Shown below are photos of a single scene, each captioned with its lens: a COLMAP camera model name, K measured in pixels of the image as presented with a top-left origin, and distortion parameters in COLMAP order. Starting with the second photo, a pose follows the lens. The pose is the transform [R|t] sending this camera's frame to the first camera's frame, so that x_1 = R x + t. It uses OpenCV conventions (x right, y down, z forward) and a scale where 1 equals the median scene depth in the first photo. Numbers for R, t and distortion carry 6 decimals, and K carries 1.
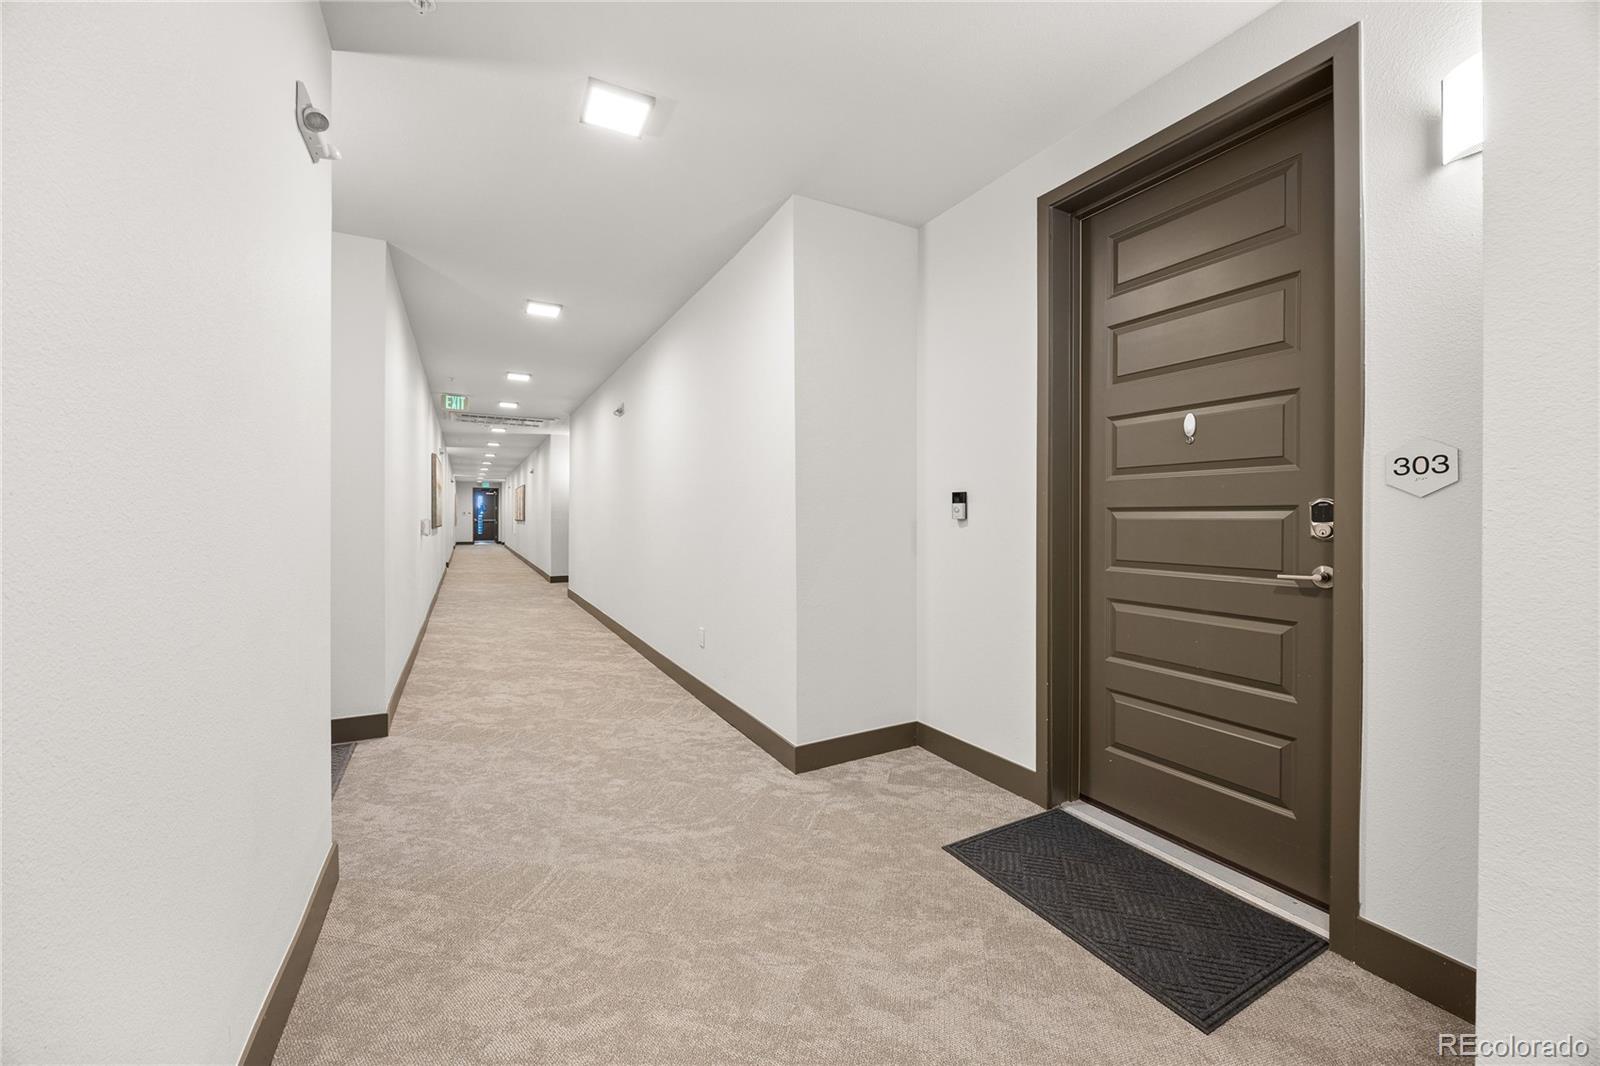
lens RADIAL K [[619.1, 0, 801.8], [0, 619.1, 521.5], [0, 0, 1]] dist [-0.000356, 0.000256]
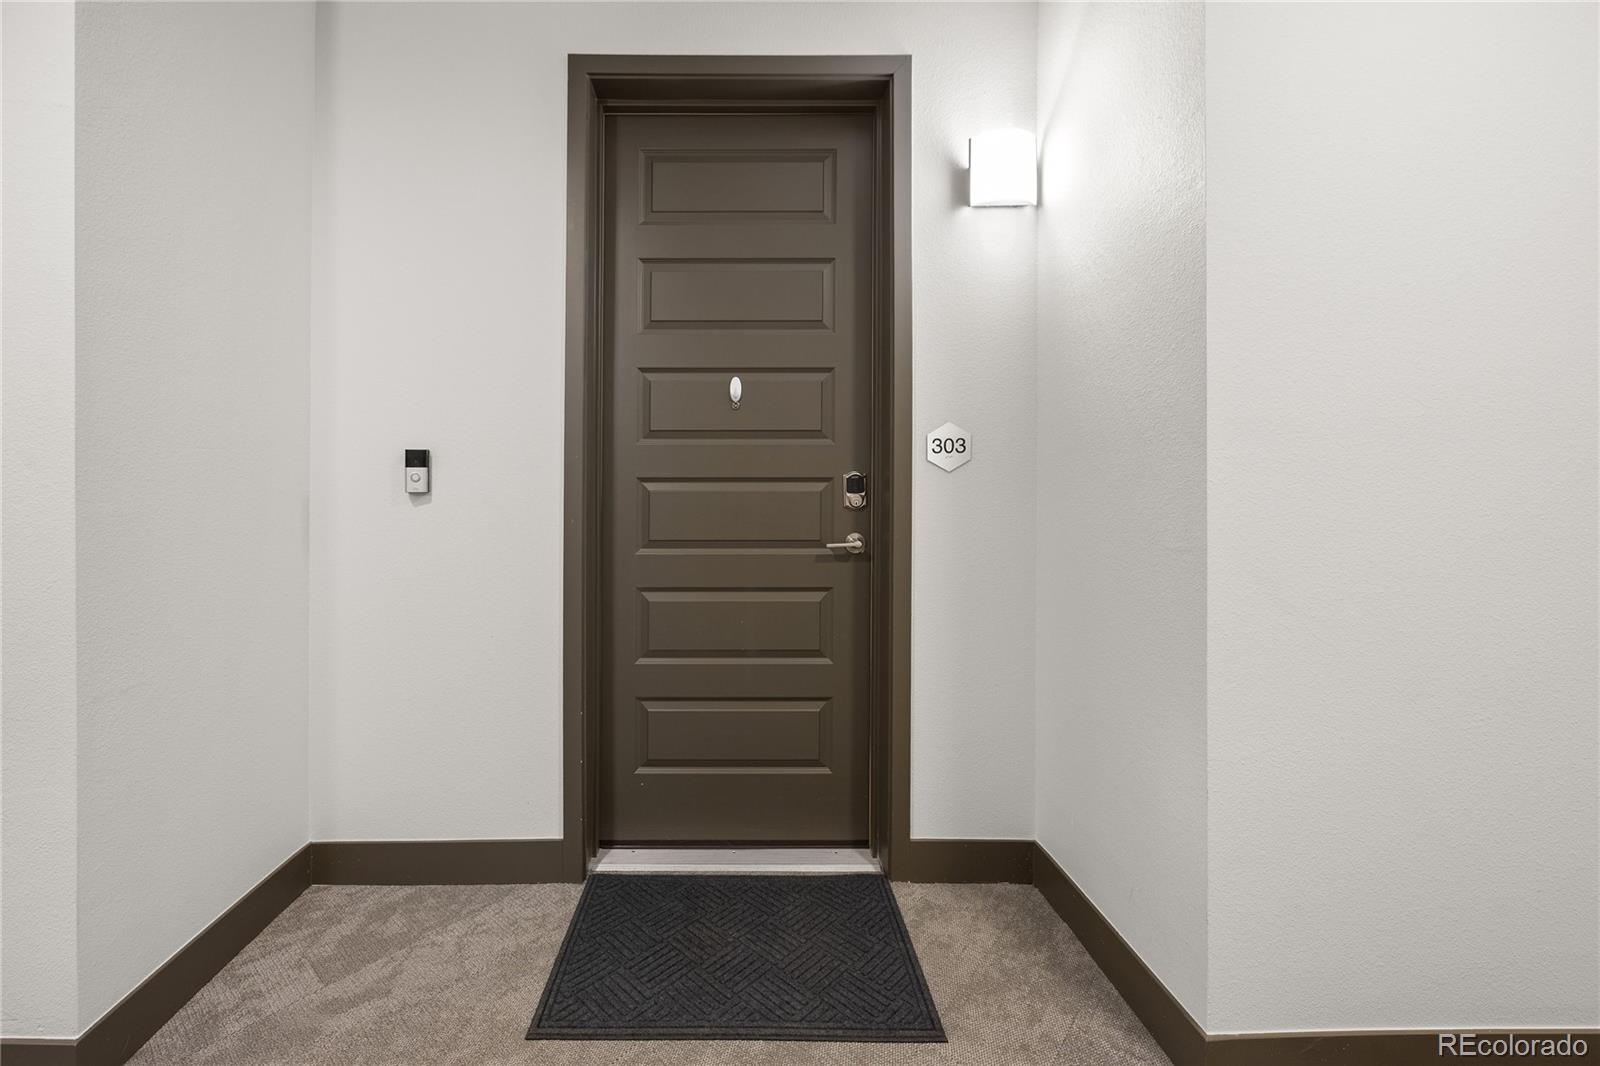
lens RADIAL K [[667.6, 0, 783.1], [0, 667.6, 491.3], [0, 0, 1]] dist [-0.001427, -0.000667]
pose [[0.479631, -0.001946, 0.877468, -0.196362], [0.008933, 0.999957, -0.002665, -0.000146], [-0.877425, 0.009117, 0.479627, 0.415667]]
